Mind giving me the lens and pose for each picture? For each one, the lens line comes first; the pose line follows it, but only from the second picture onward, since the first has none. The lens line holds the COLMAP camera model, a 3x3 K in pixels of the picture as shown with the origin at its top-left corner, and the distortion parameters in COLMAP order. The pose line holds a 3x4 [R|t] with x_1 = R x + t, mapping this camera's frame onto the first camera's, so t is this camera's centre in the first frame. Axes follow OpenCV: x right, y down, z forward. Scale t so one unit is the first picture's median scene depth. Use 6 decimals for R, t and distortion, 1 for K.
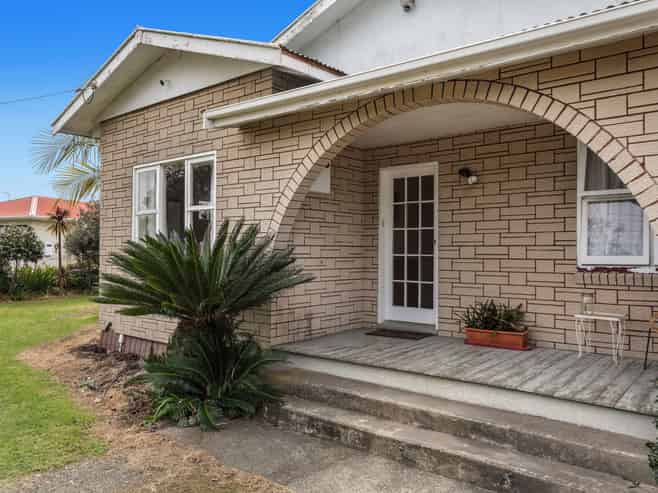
lens RADIAL K [[517.5, 0, 329.3], [0, 517.5, 245.1], [0, 0, 1]] dist [-0.010294, -0.001451]
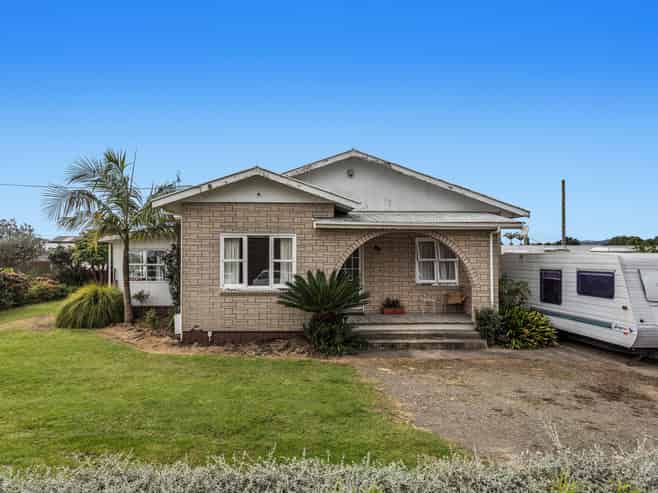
lens RADIAL K [[372.7, 0, 328.4], [0, 372.7, 251.1], [0, 0, 1]] dist [0.002172, 0.000093]
pose [[0.743307, 0.020213, 0.668645, -1.234112], [-0.008323, 0.999745, -0.020970, -0.090925], [-0.668898, 0.010022, 0.743286, -0.232636]]
